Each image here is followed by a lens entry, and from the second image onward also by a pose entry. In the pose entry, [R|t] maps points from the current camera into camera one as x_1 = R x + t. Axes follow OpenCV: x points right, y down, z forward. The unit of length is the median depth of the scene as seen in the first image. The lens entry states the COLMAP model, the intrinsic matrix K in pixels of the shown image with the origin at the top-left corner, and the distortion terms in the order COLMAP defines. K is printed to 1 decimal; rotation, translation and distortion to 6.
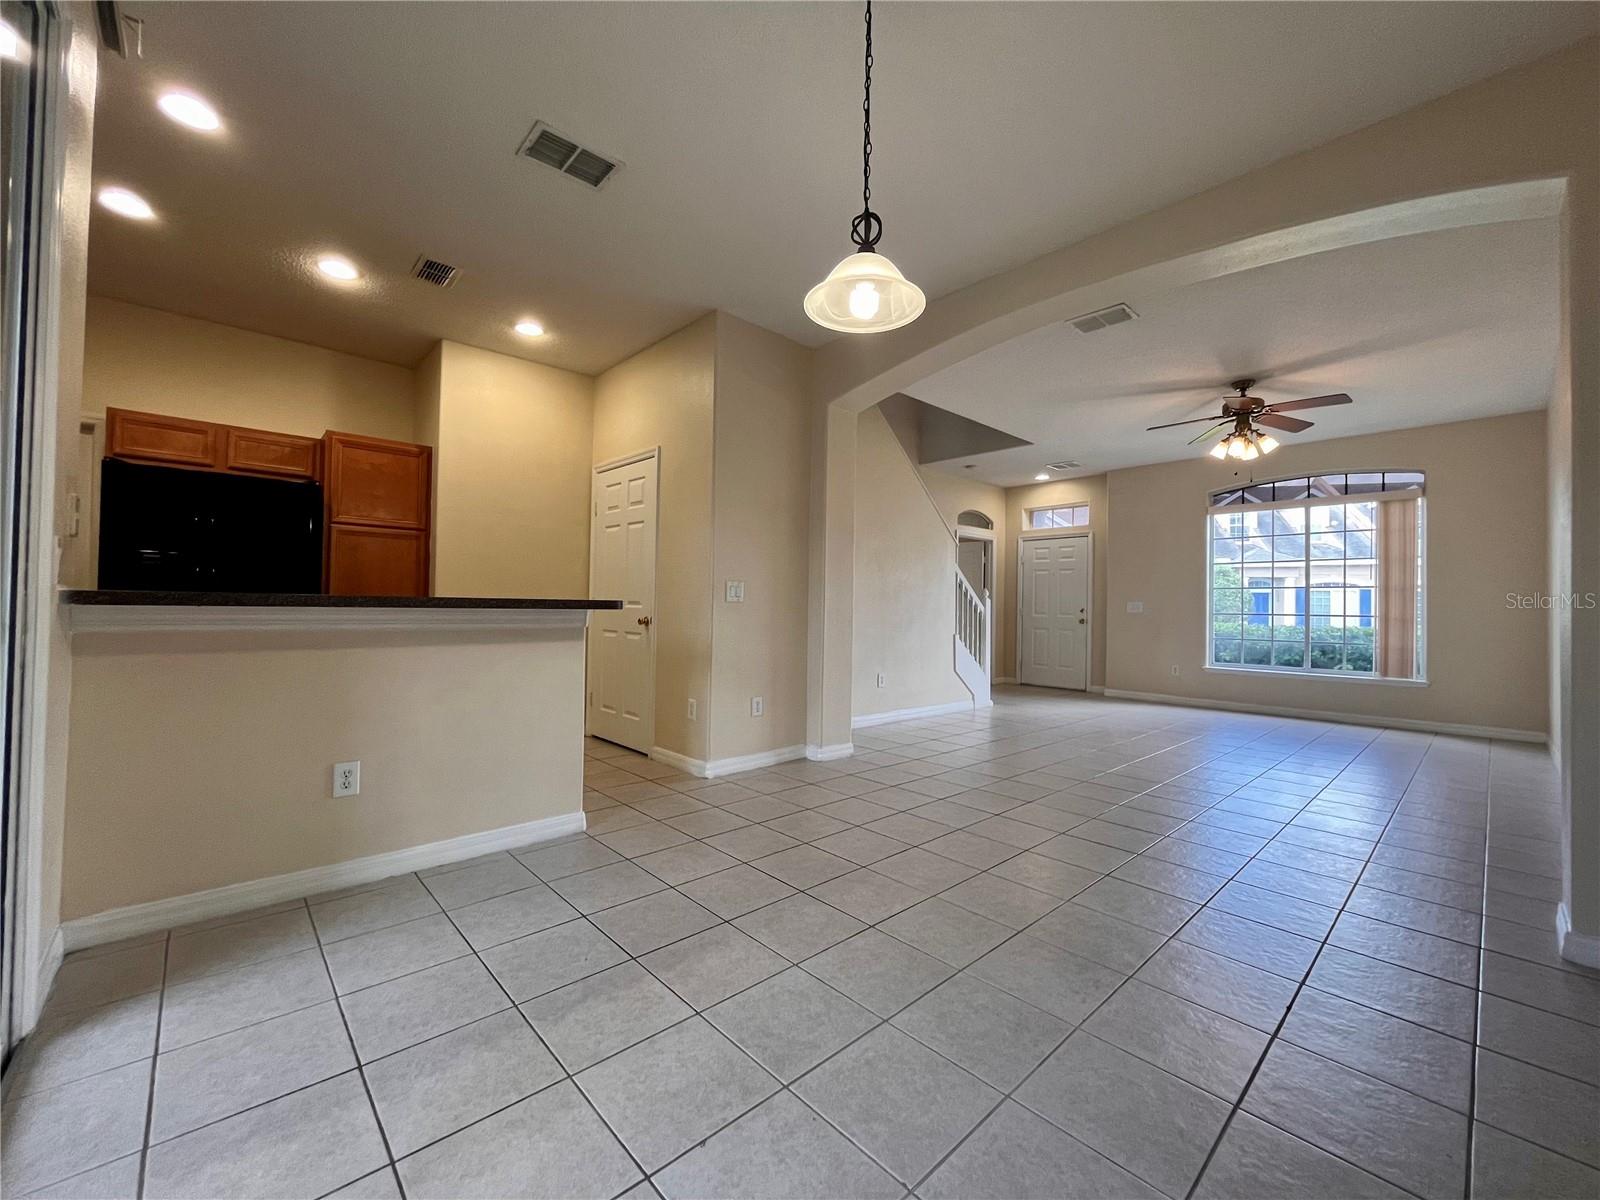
lens RADIAL K [[645.9, 0, 803.9], [0, 645.9, 608.0], [0, 0, 1]] dist [-0.001424, 0.000244]
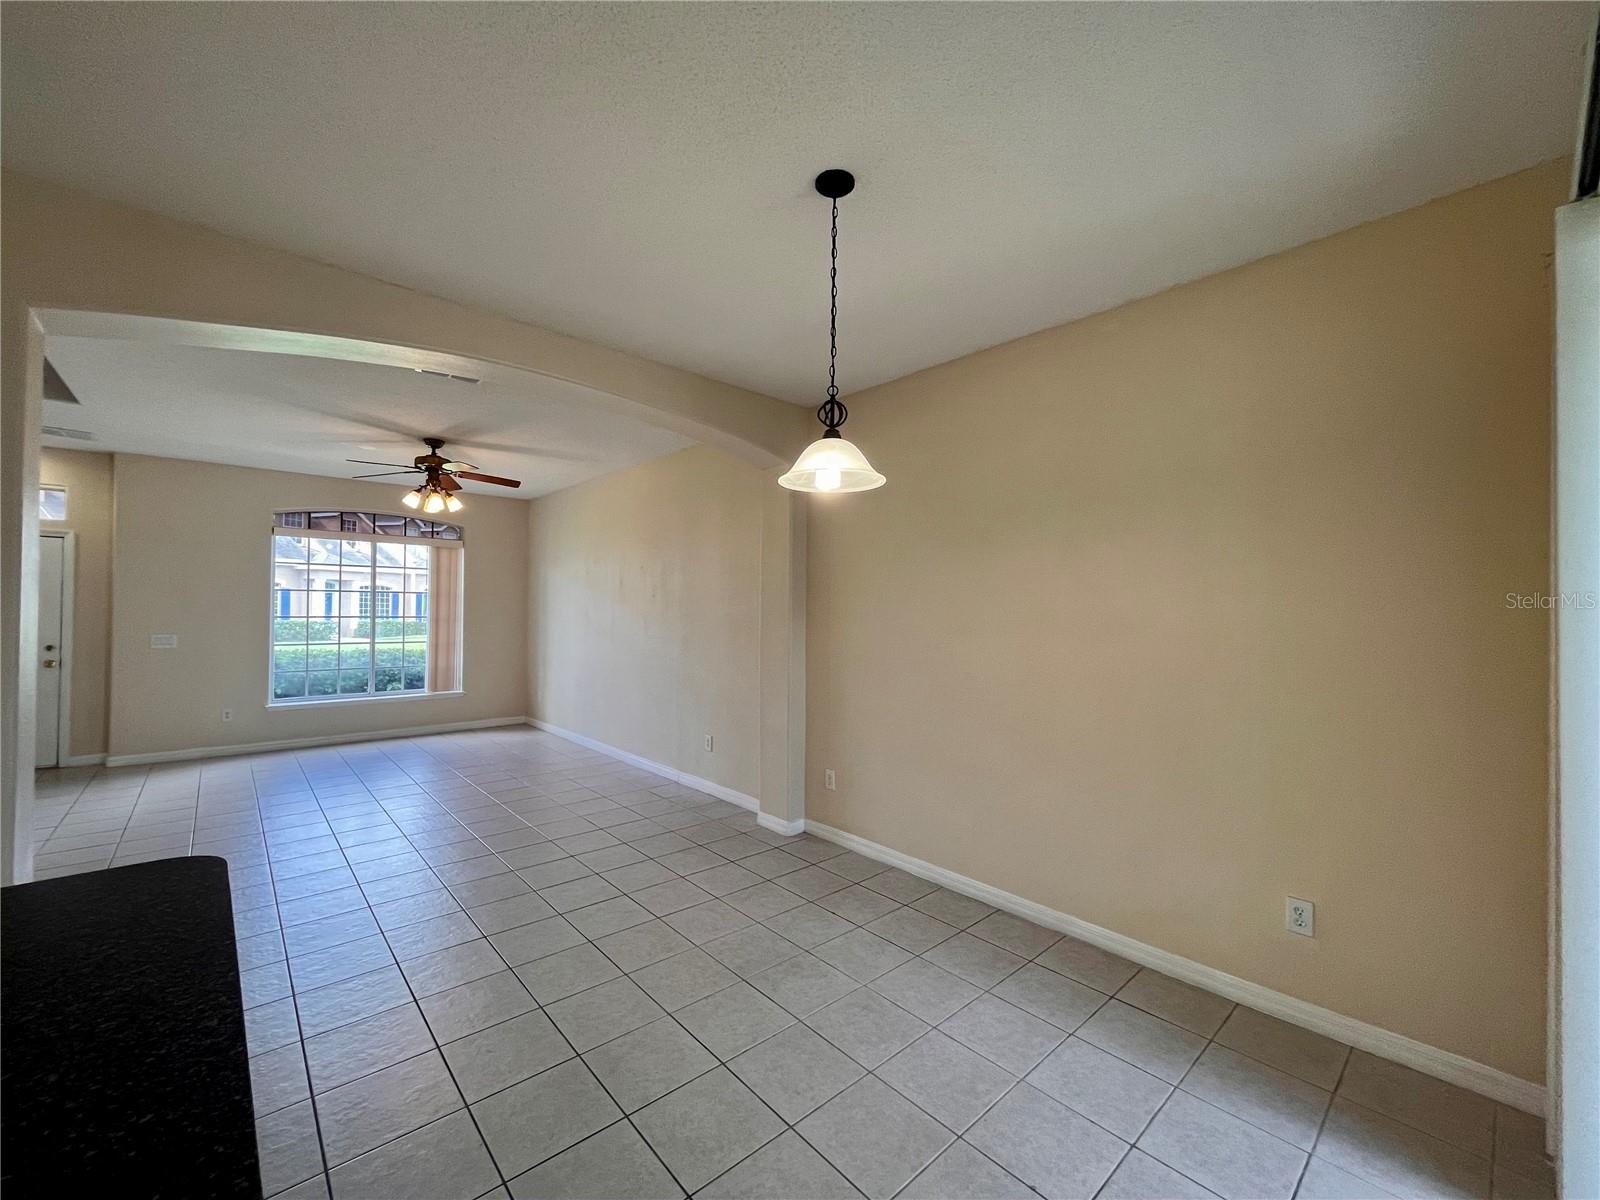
lens RADIAL K [[645.9, 0, 803.4], [0, 645.9, 593.9], [0, 0, 1]] dist [-0.001424, 0.000244]
pose [[0.017009, 0.009815, 0.999807, -0.300934], [-0.011917, 0.999883, -0.009613, -0.074223], [-0.999784, -0.011751, 0.017124, 0.293515]]
